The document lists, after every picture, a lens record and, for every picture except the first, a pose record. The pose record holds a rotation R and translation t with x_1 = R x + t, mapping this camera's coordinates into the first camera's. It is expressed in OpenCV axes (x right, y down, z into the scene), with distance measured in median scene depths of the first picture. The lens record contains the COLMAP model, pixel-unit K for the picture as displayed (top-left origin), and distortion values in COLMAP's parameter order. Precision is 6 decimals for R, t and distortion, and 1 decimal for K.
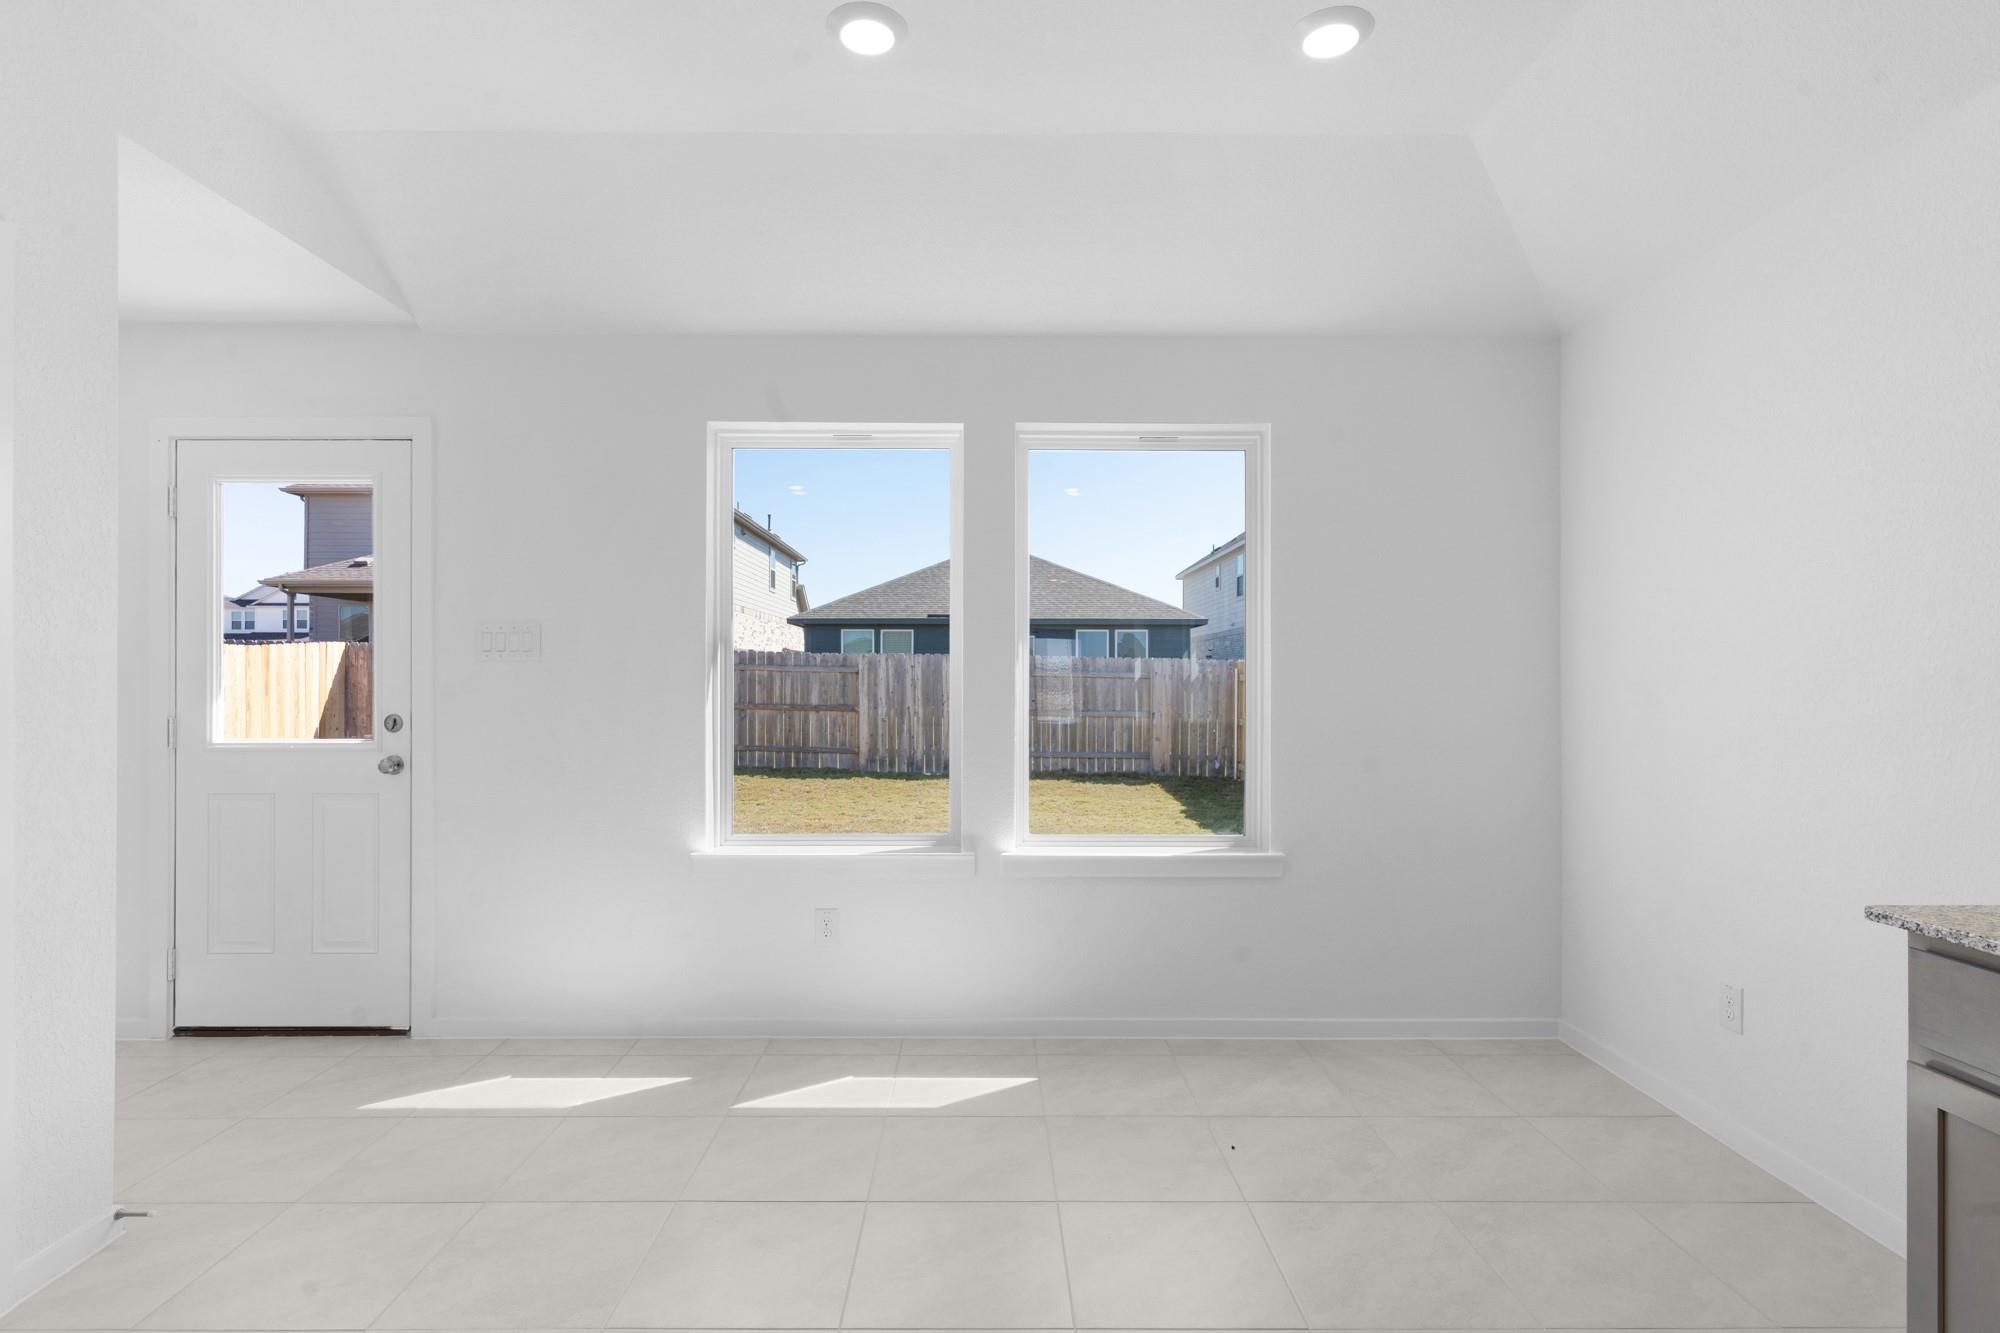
lens RADIAL K [[978.7, 0, 986.9], [0, 978.7, 675.3], [0, 0, 1]] dist [0.003300, 0.000959]
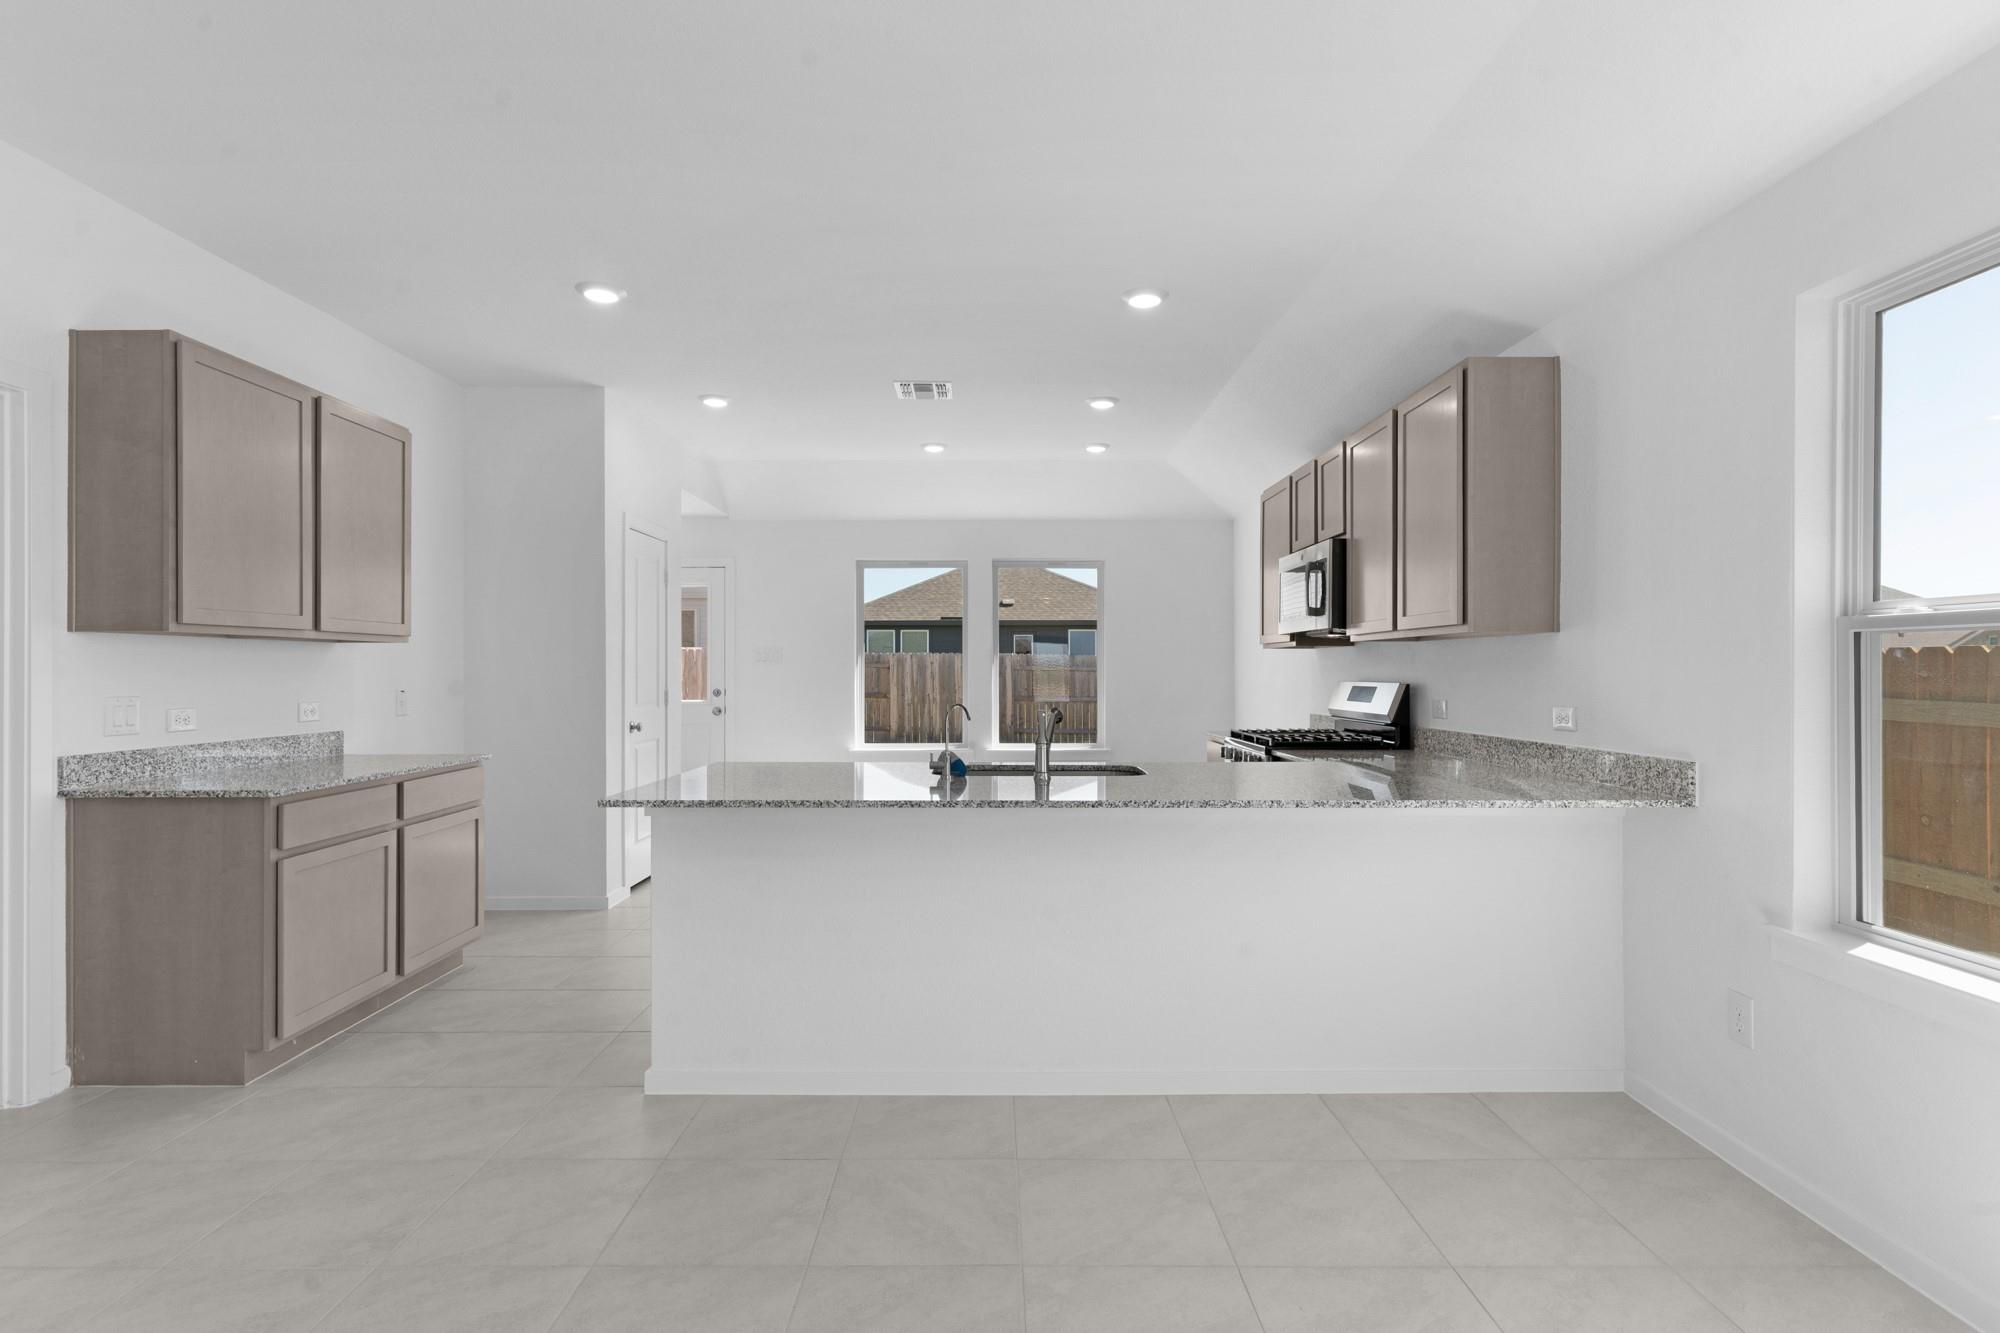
lens RADIAL K [[978.7, 0, 994.6], [0, 978.7, 661.9], [0, 0, 1]] dist [0.003300, 0.000959]
pose [[0.999996, -0.002325, -0.001863, 0.009045], [0.002313, 0.999974, -0.006781, -0.001141], [0.001878, 0.006776, 0.999975, -0.283642]]
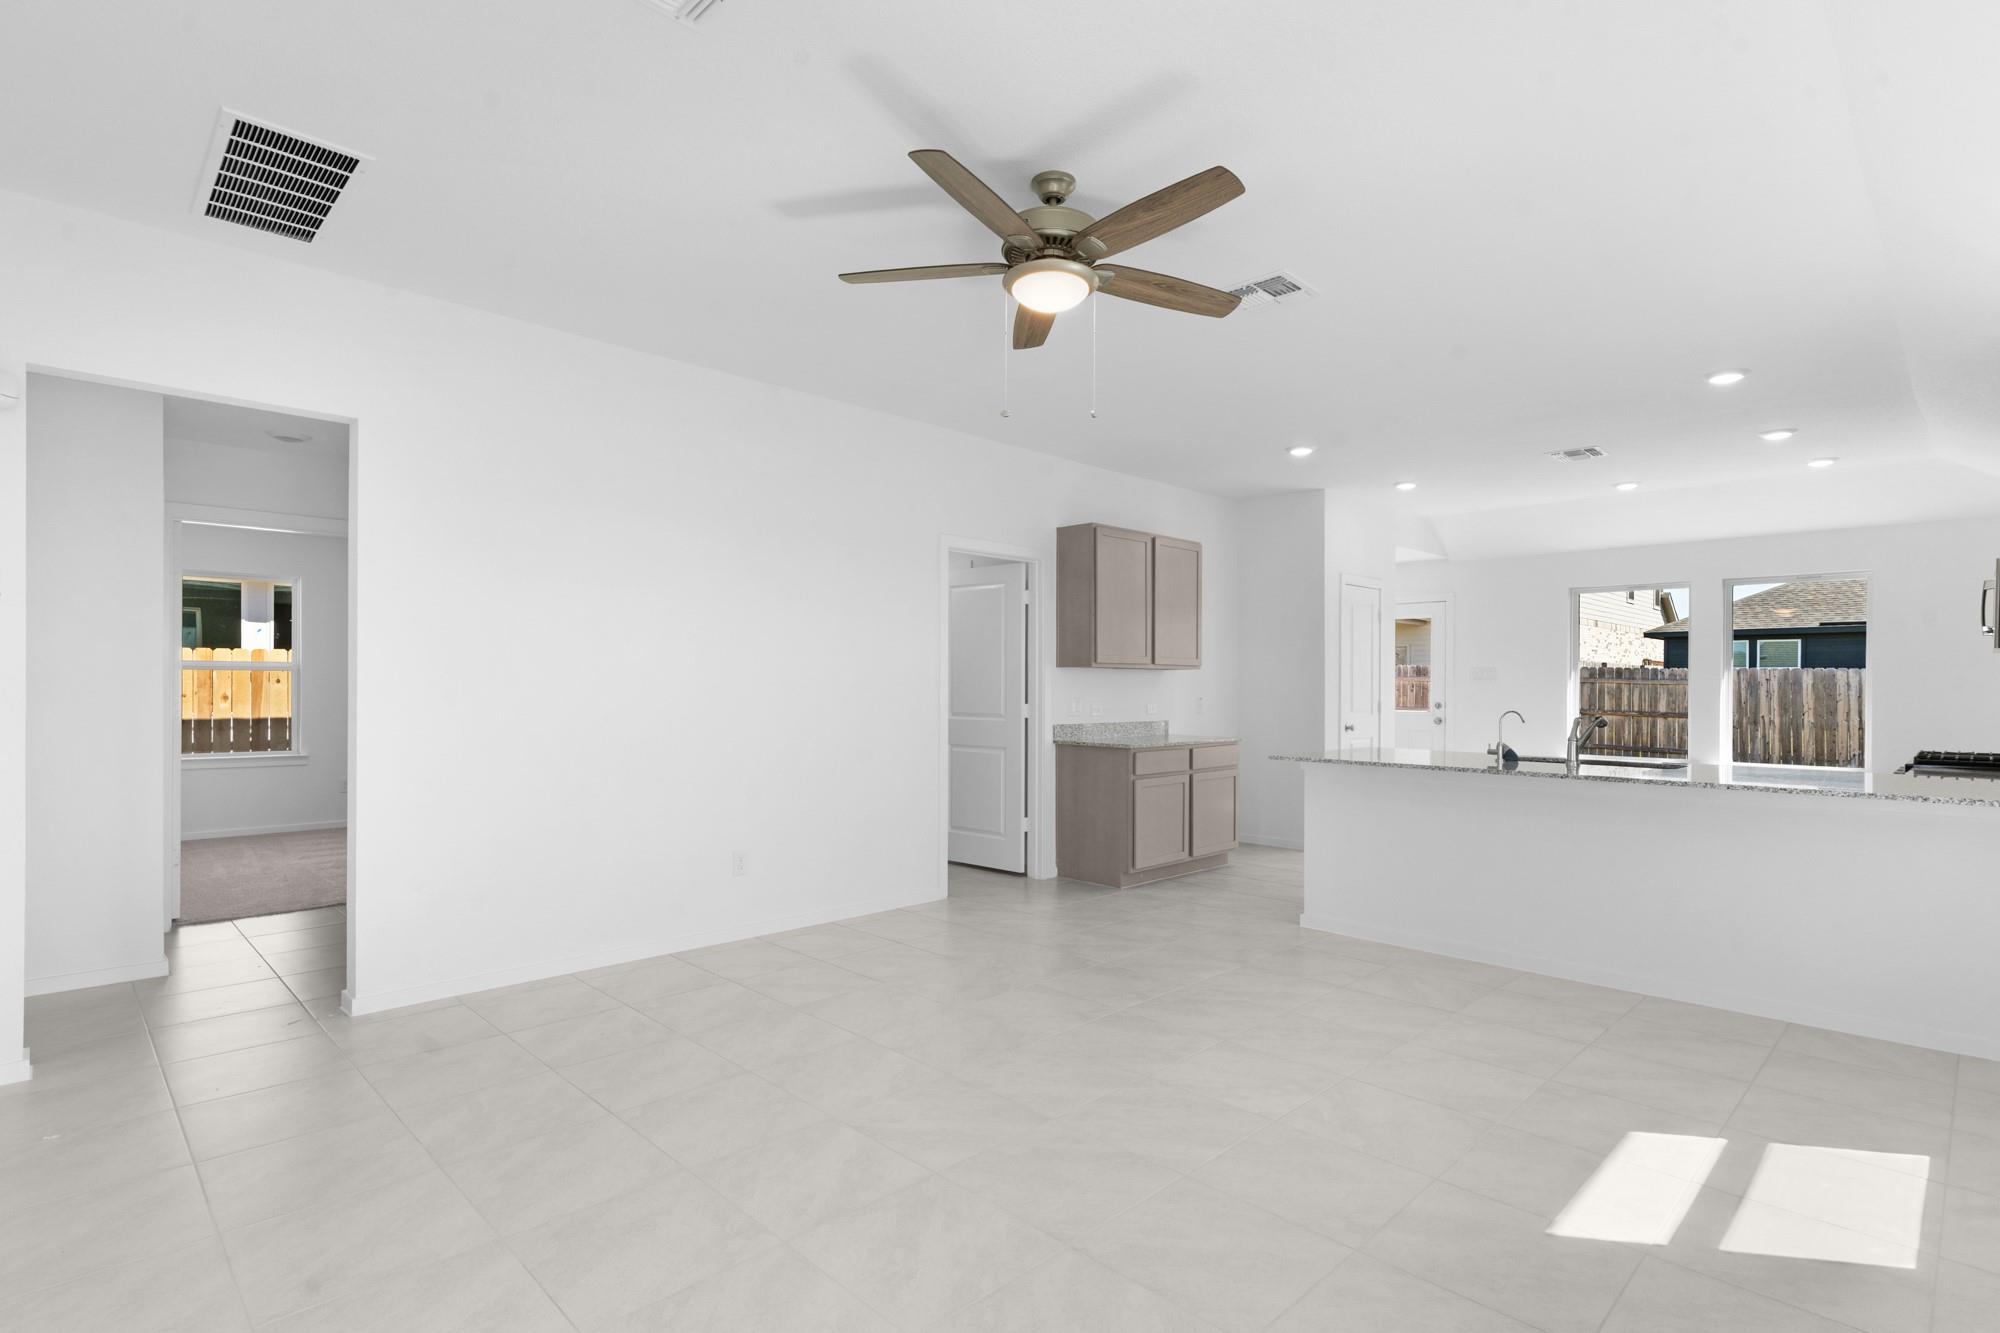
lens RADIAL K [[978.7, 0, 981.8], [0, 978.7, 679.8], [0, 0, 1]] dist [0.003300, 0.000959]
pose [[0.691533, -0.000306, -0.722345, 0.109531], [-0.003486, 0.999987, -0.003761, -0.001853], [0.722337, 0.005119, 0.691523, -0.406883]]
